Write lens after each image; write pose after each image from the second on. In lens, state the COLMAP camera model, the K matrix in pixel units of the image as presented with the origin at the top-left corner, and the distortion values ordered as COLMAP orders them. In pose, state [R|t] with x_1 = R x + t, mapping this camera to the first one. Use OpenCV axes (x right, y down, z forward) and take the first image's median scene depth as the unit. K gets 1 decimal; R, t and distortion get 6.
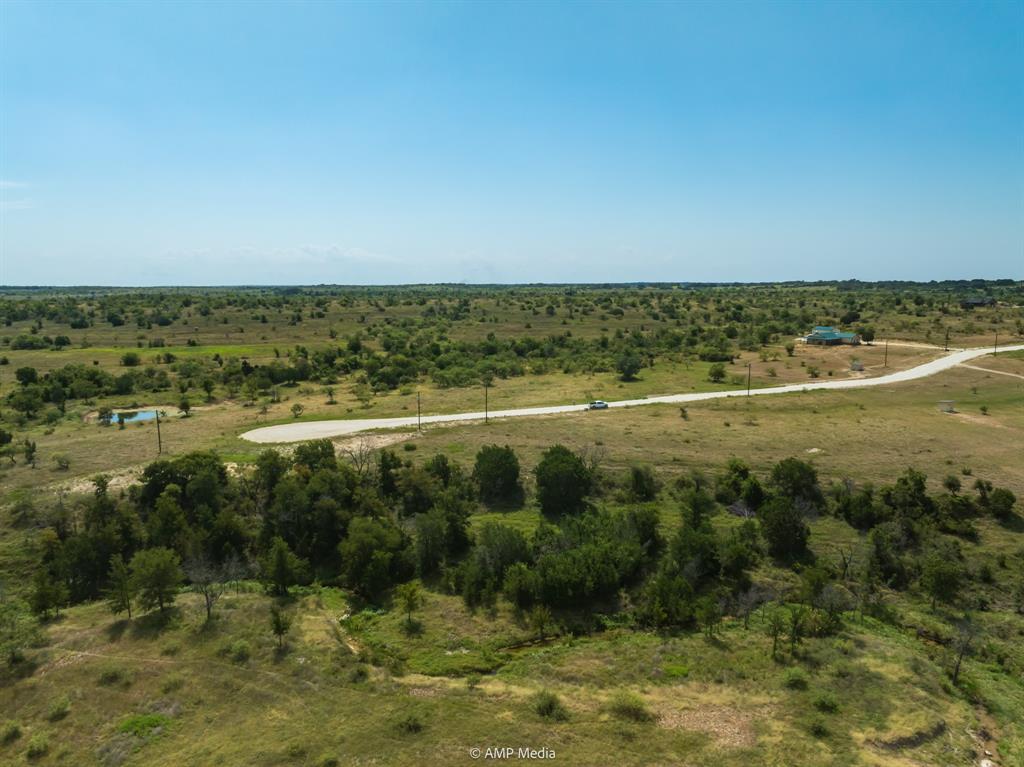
lens RADIAL K [[769.4, 0, 512.0], [0, 769.4, 383.5], [0, 0, 1]] dist [-0.033407, -0.005224]
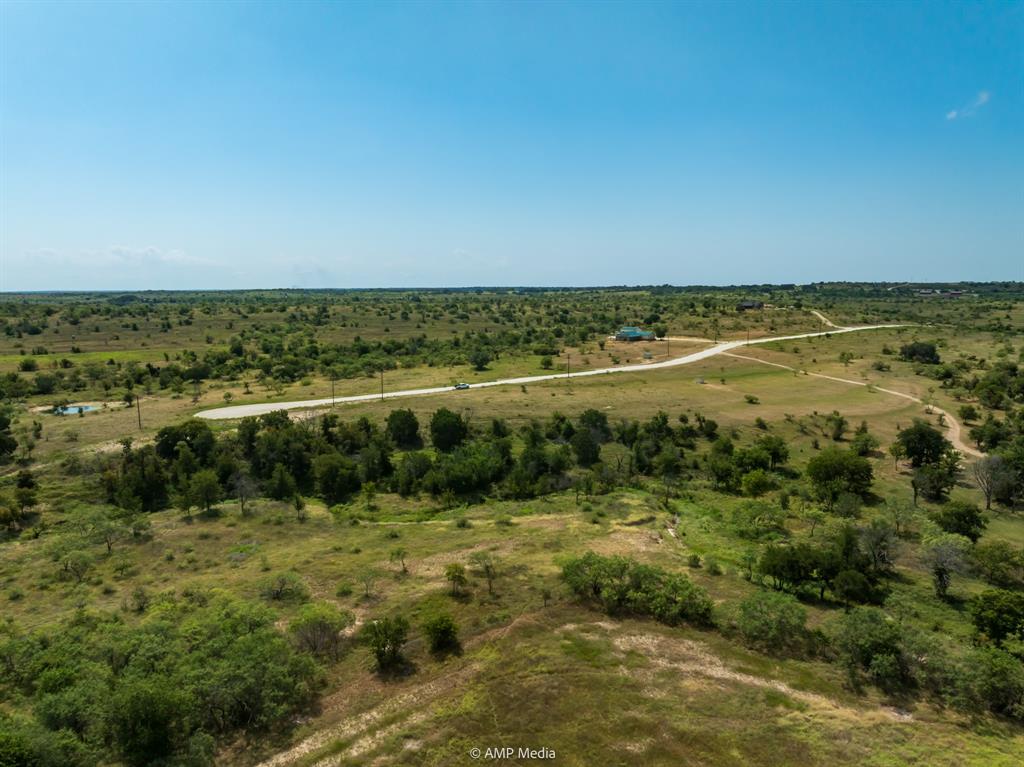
lens RADIAL K [[769.4, 0, 512.0], [0, 769.4, 383.5], [0, 0, 1]] dist [-0.033407, -0.005224]
pose [[0.977734, -0.028038, 0.207968, -0.092865], [0.029014, 0.999578, -0.001645, 0.030574], [-0.207834, 0.007643, 0.978134, -0.385522]]
